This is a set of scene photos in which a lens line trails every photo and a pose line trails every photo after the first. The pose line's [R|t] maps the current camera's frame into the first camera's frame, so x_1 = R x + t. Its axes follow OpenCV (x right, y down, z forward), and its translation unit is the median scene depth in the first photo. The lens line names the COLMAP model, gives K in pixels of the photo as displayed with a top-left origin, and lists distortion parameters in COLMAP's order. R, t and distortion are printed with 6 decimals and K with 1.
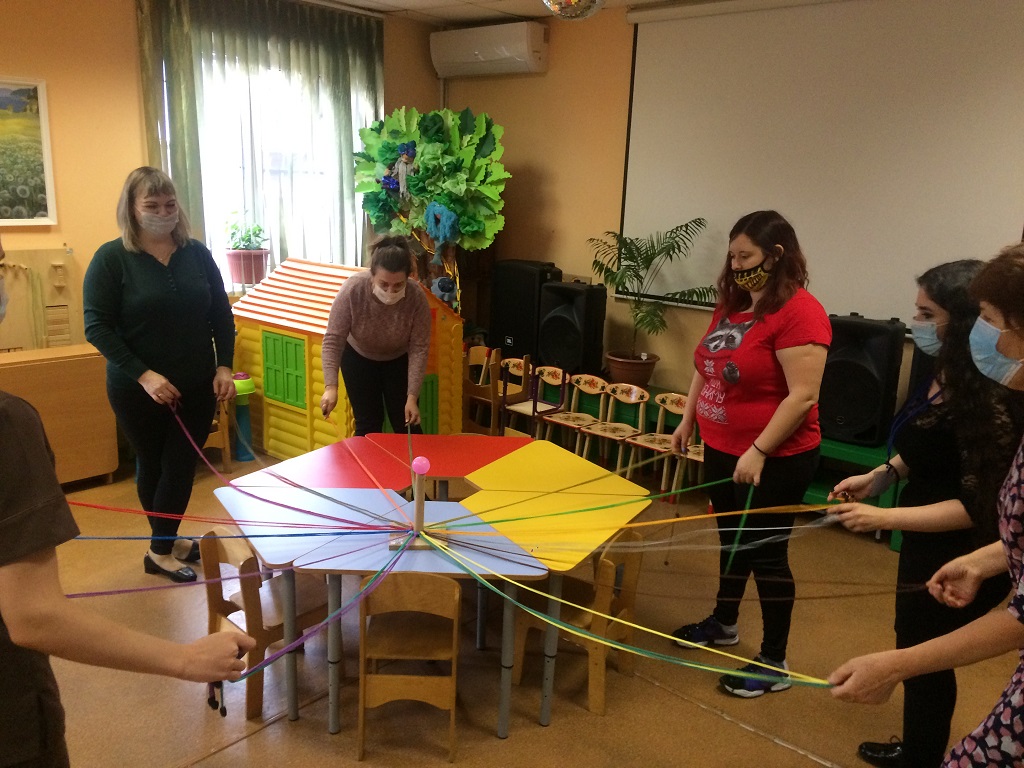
lens RADIAL K [[874.2, 0, 512.0], [0, 874.2, 384.0], [0, 0, 1]] dist [0.129700, -0.191114]
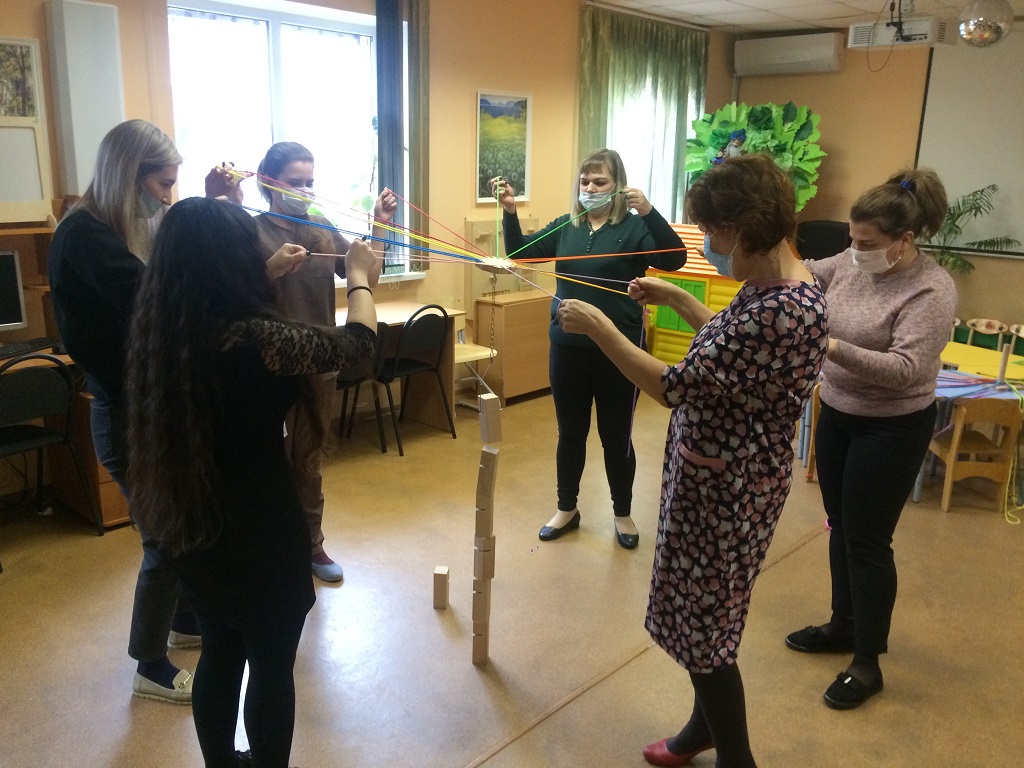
lens RADIAL K [[874.2, 0, 512.0], [0, 874.2, 384.0], [0, 0, 1]] dist [0.129700, -0.191114]
pose [[0.999618, -0.008480, -0.026300, -0.421150], [0.009181, 0.999602, 0.026658, 0.057209], [0.026063, -0.026890, 0.999299, -0.305953]]
